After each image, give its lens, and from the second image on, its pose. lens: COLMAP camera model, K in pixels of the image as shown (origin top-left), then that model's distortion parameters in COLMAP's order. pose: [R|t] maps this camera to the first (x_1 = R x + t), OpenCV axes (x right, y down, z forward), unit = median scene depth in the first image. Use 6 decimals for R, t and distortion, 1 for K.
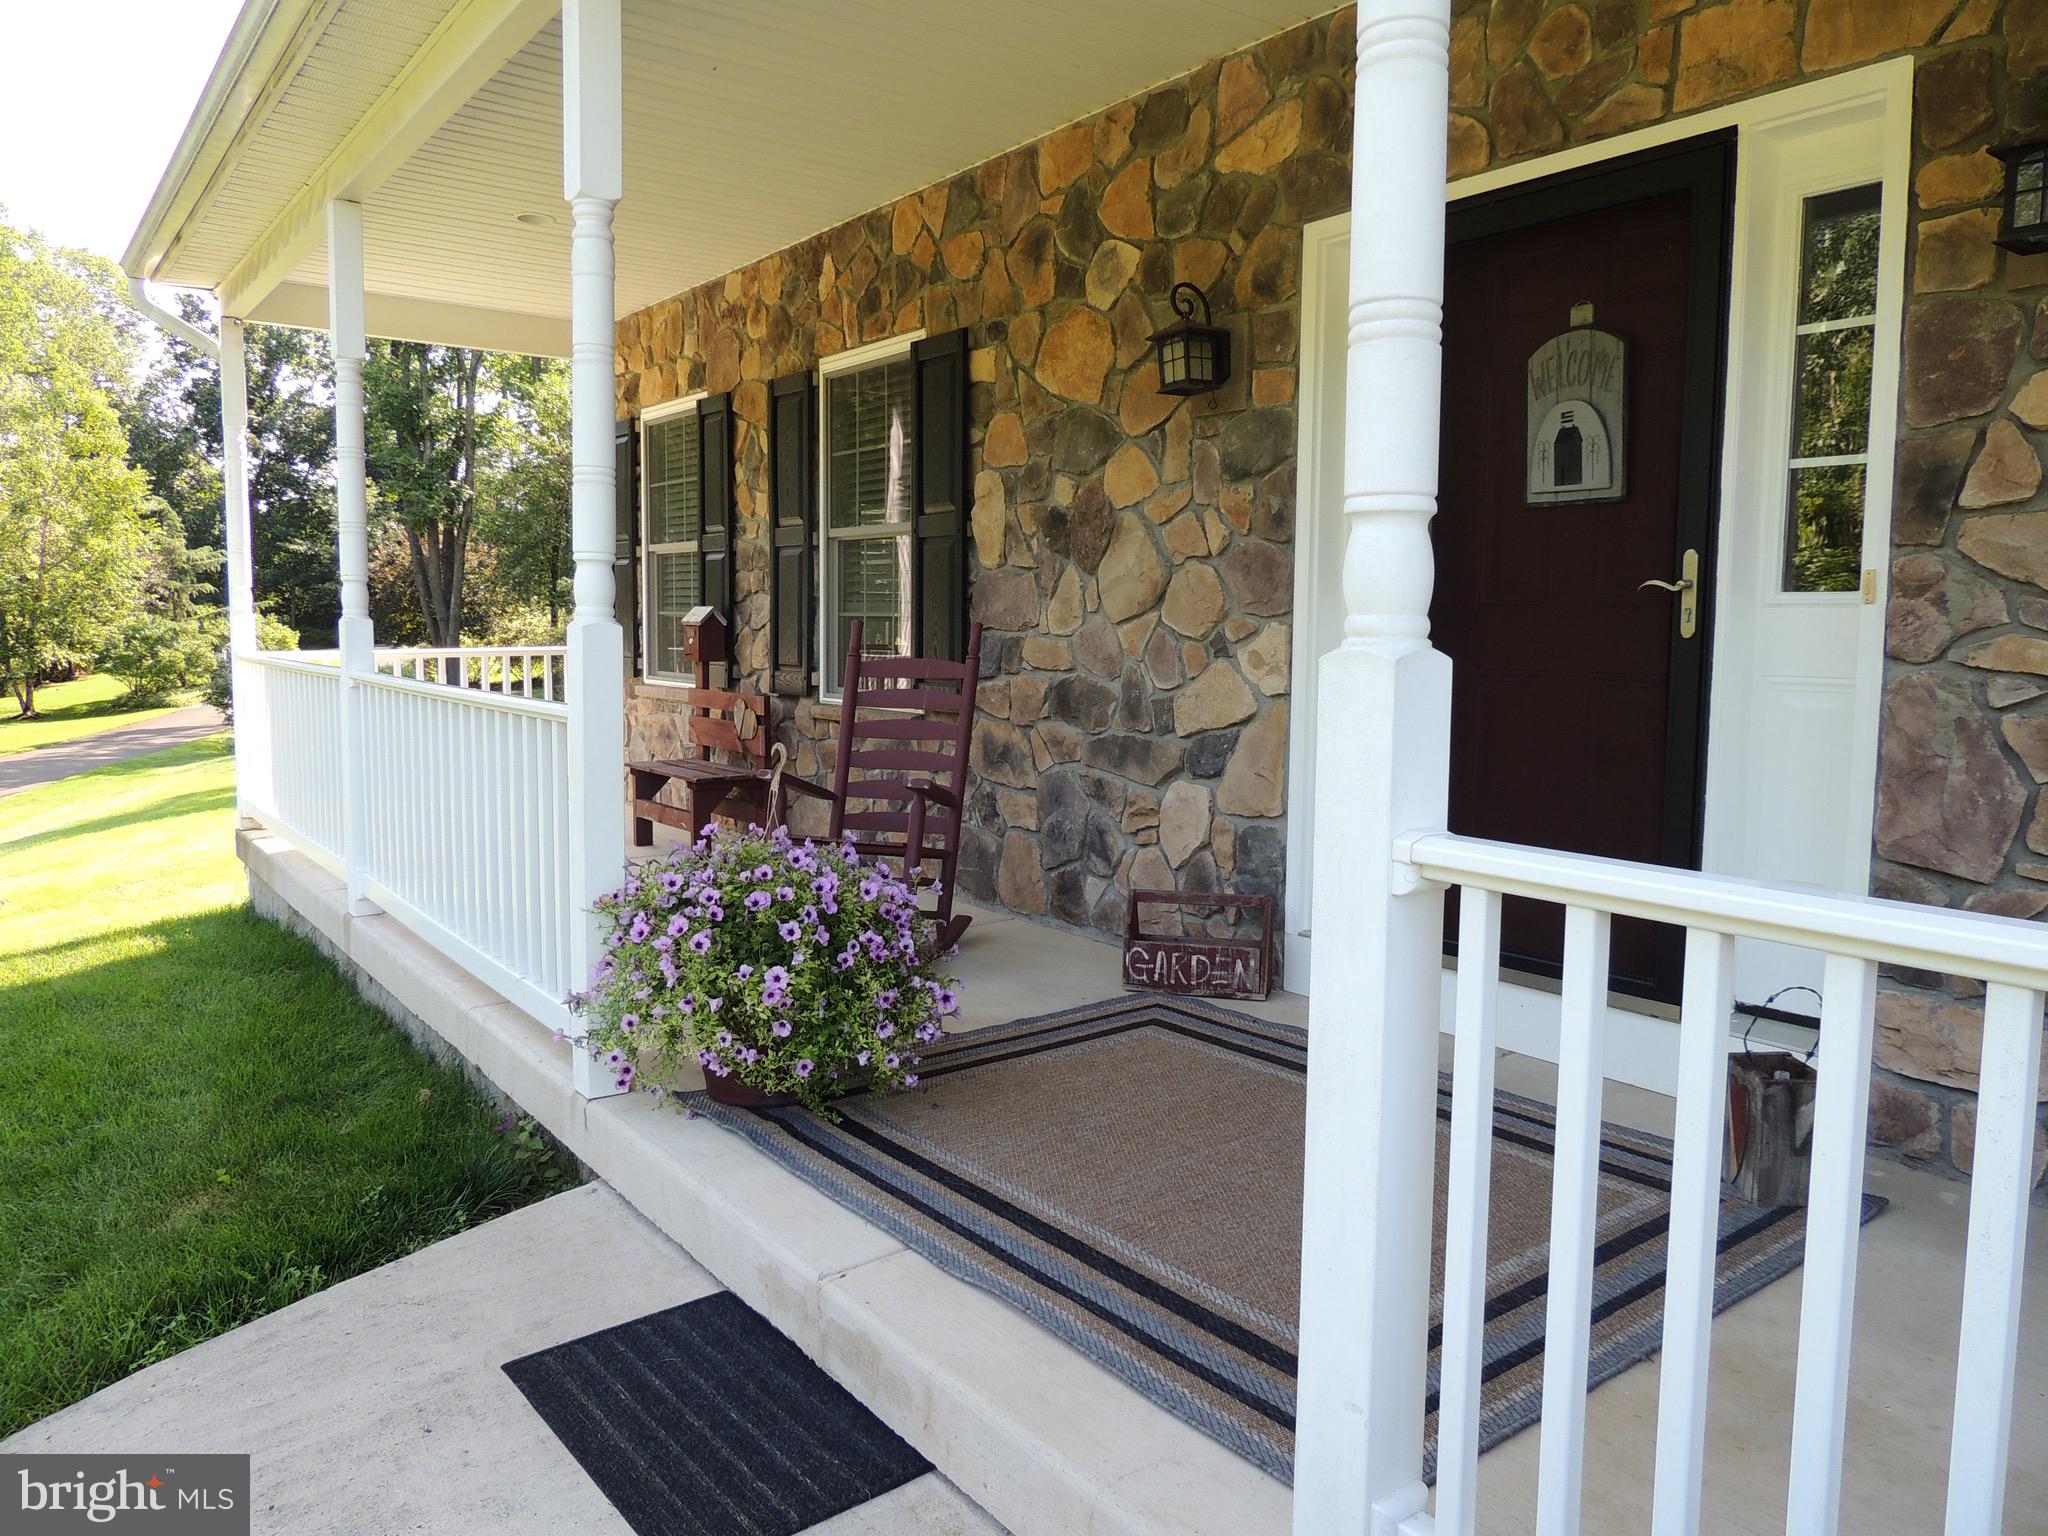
lens RADIAL K [[1417.2, 0, 1024.0], [0, 1417.2, 768.0], [0, 0, 1]] dist [-0.003051, -0.005639]
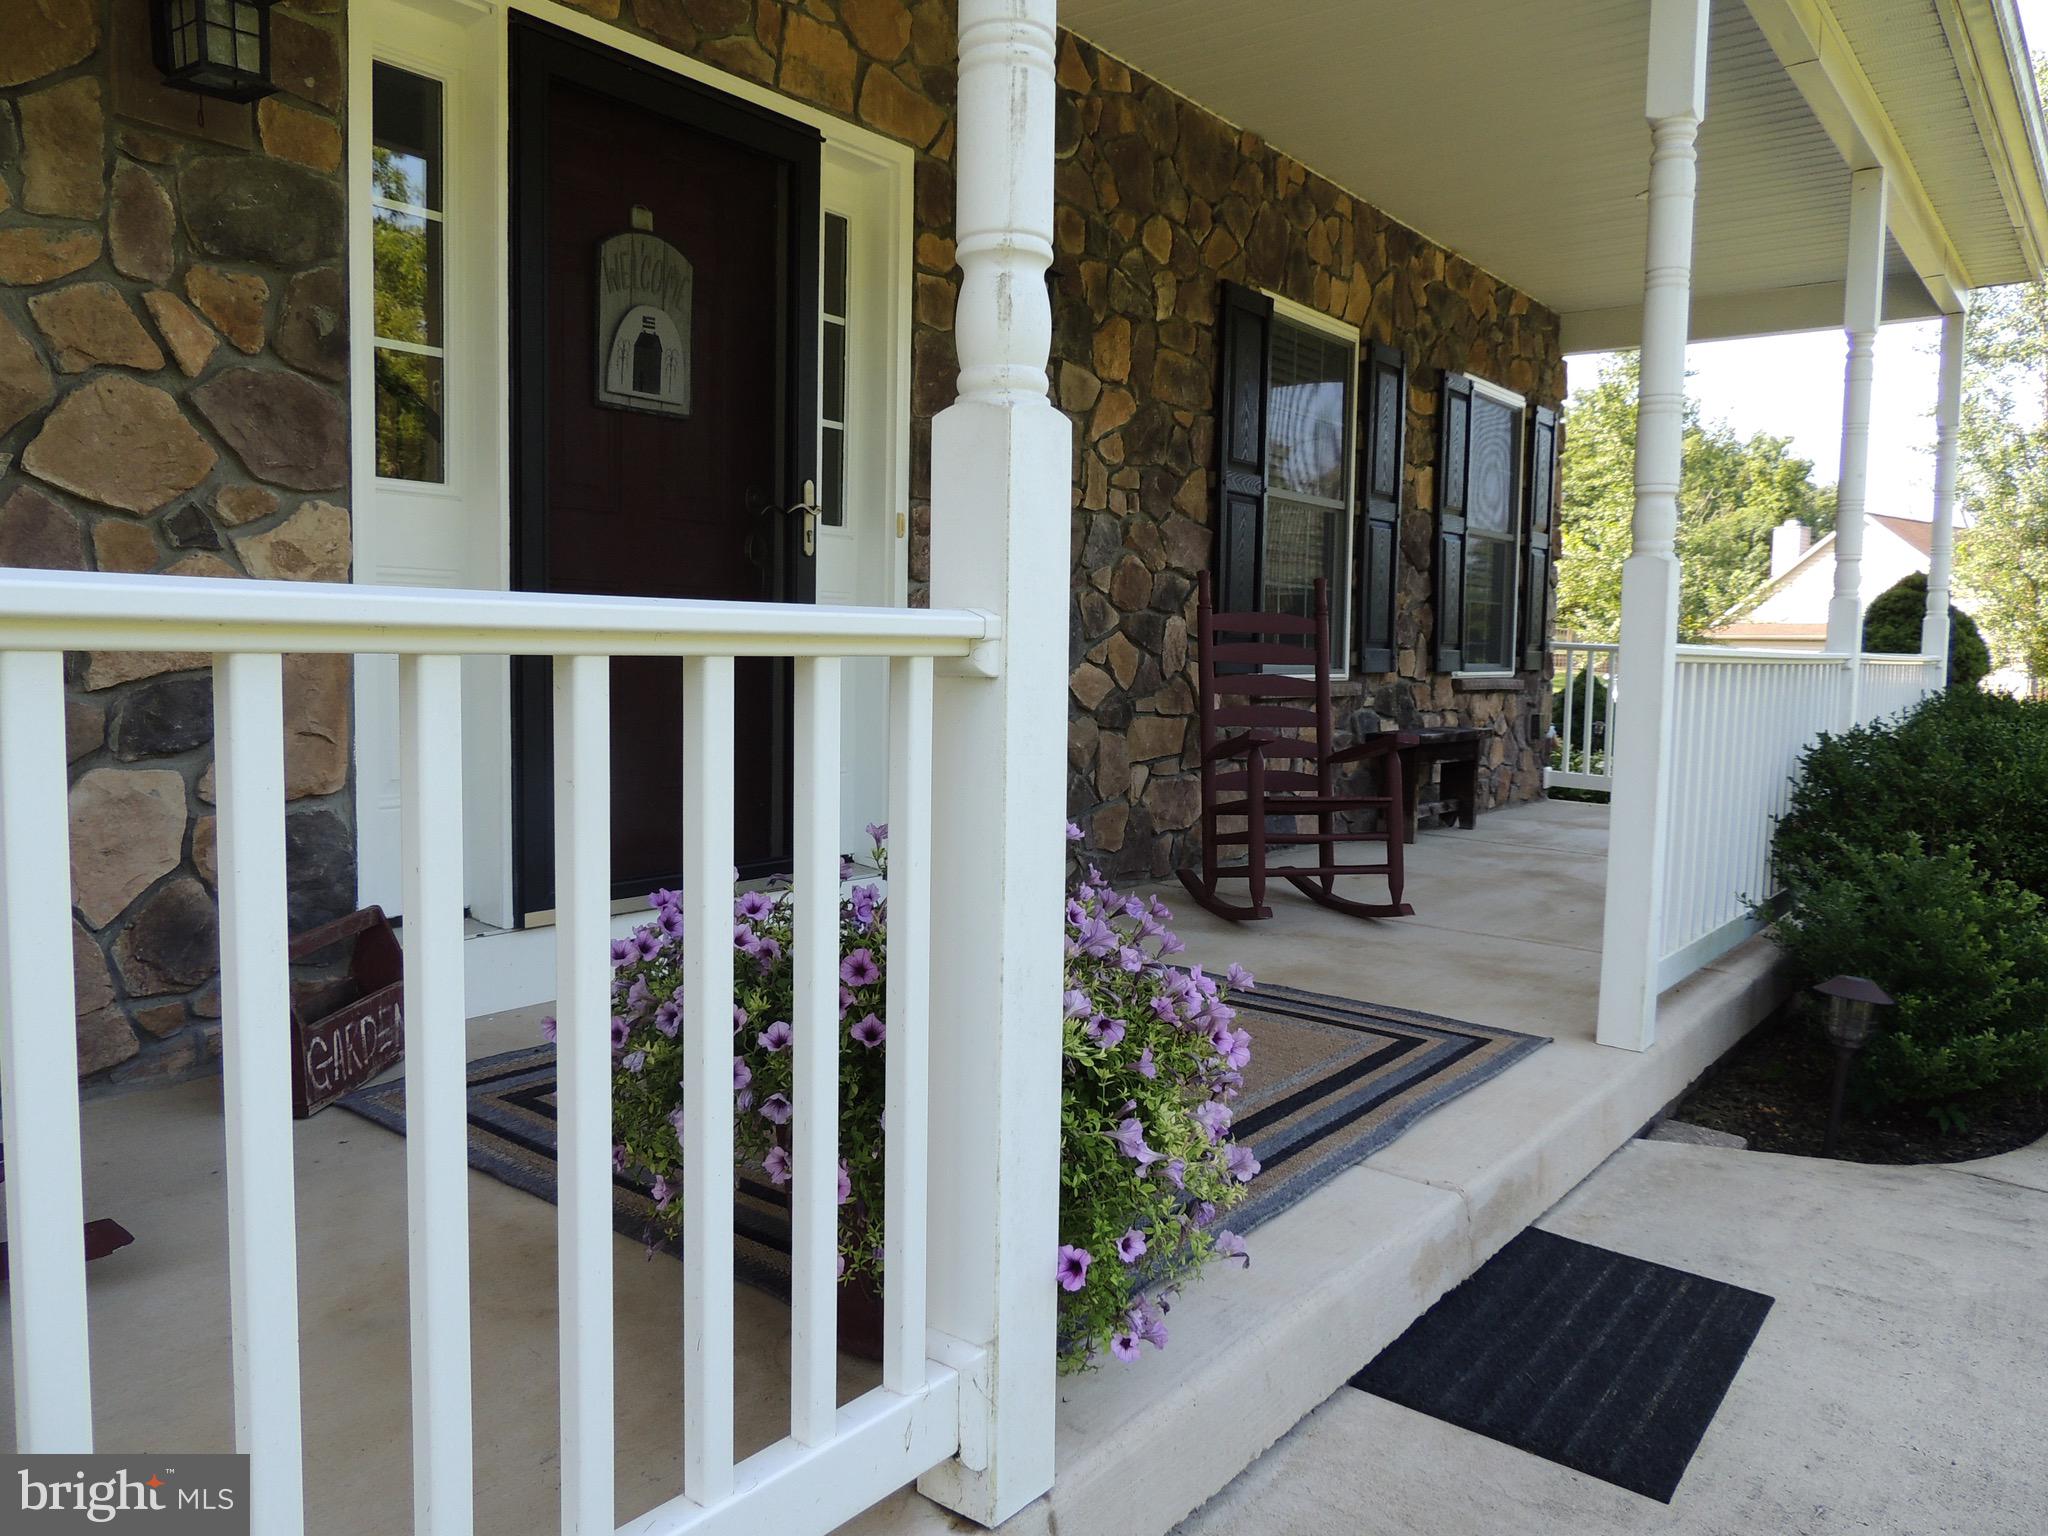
lens RADIAL K [[1417.2, 0, 1024.0], [0, 1417.2, 768.0], [0, 0, 1]] dist [-0.003051, -0.005639]
pose [[-0.241565, -0.104023, 0.964793, -0.638066], [0.070078, 0.989772, 0.124263, -0.044055], [-0.967851, 0.097629, -0.231805, 0.972580]]
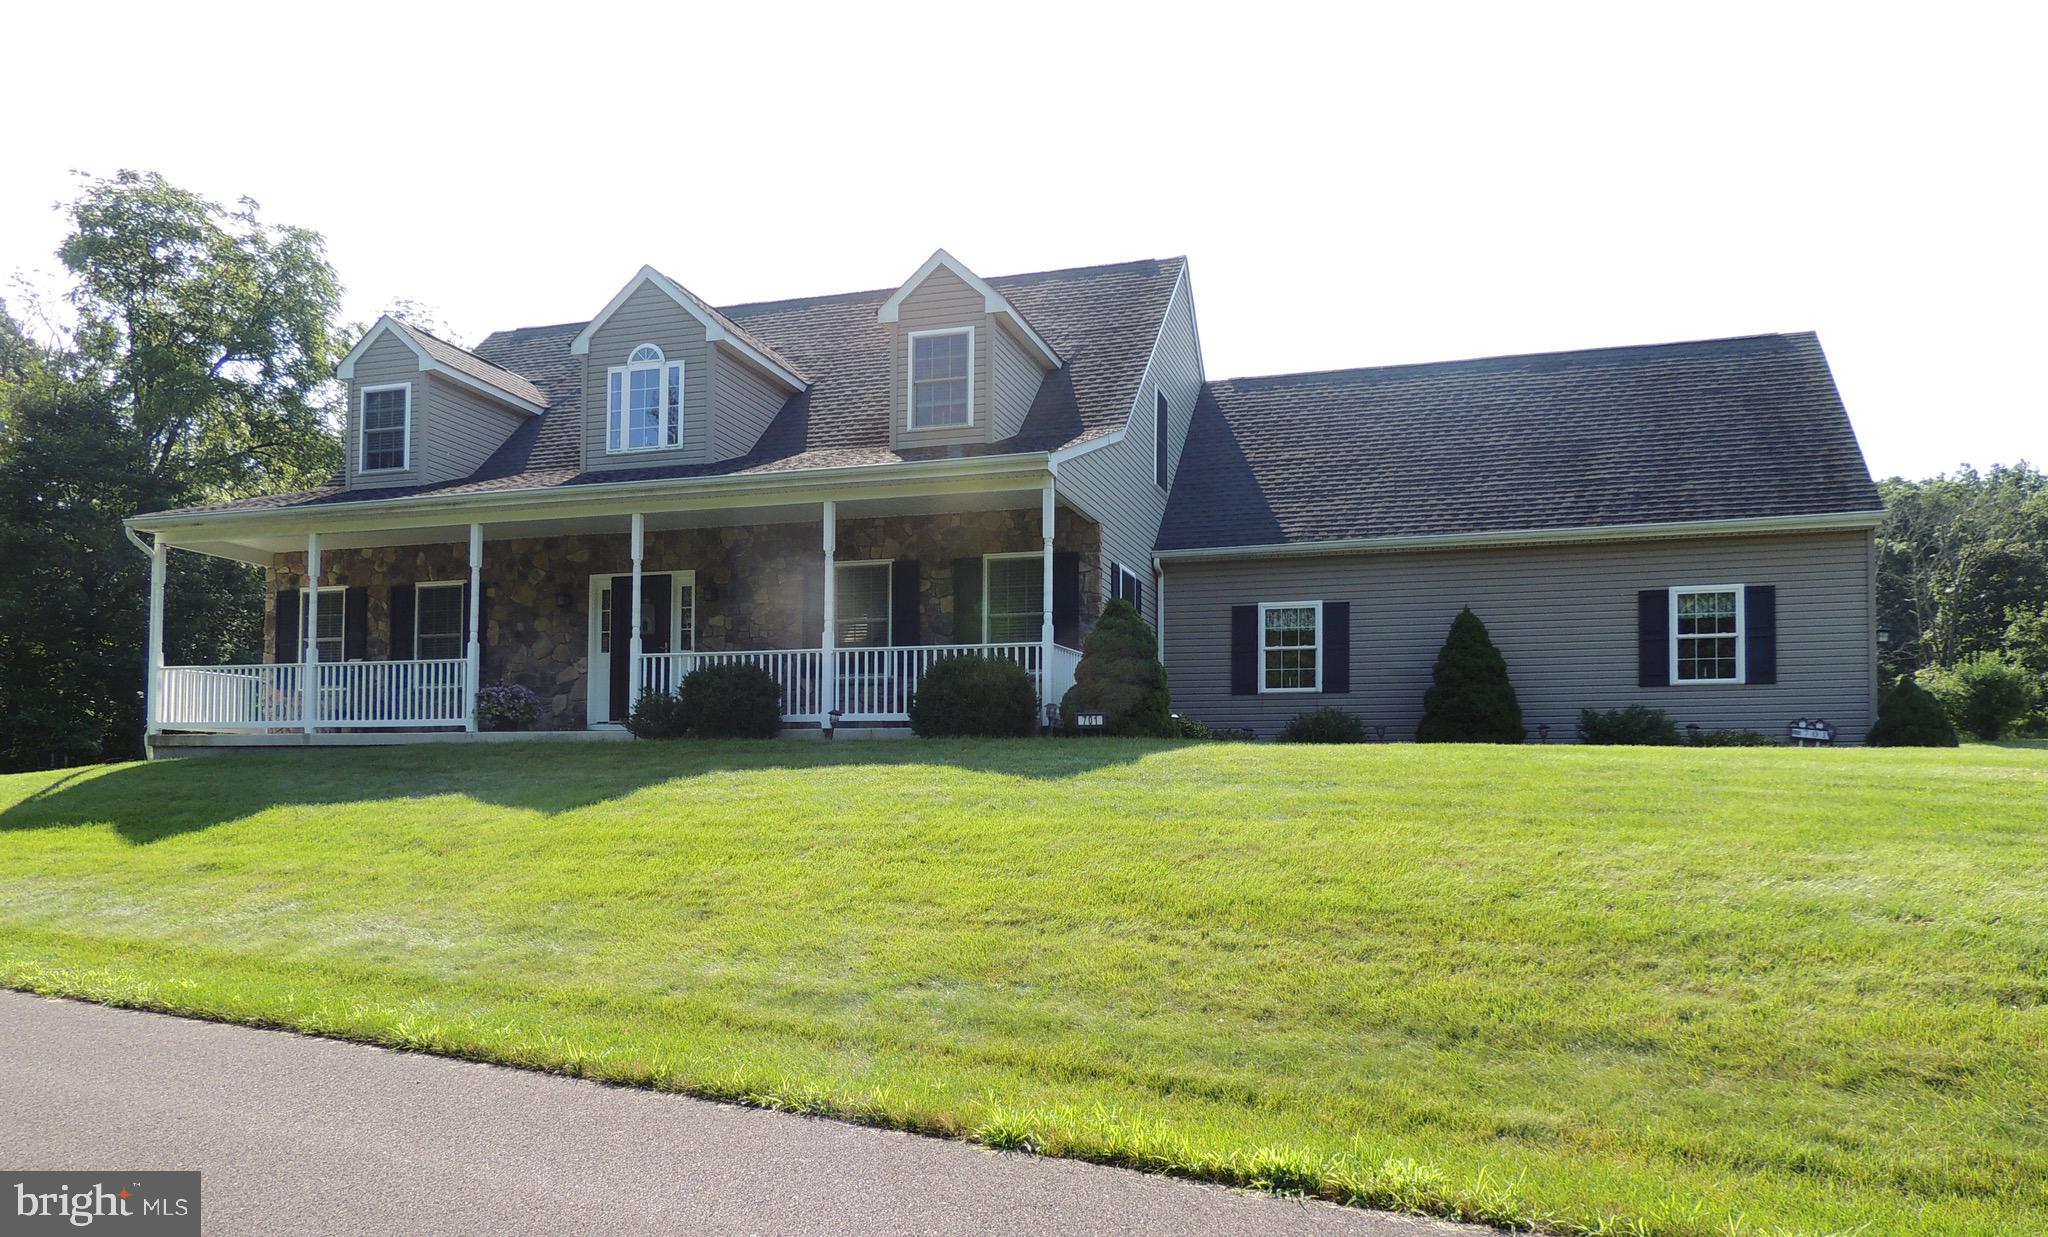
lens RADIAL K [[1395.6, 0, 1024.0], [0, 1395.6, 618.5], [0, 0, 1]] dist [0.001668, 0.000229]
pose [[0.796166, 0.051775, 0.602859, -1.580233], [0.073095, 0.980806, -0.180767, 0.774235], [-0.600647, 0.187987, 0.777100, -3.782837]]
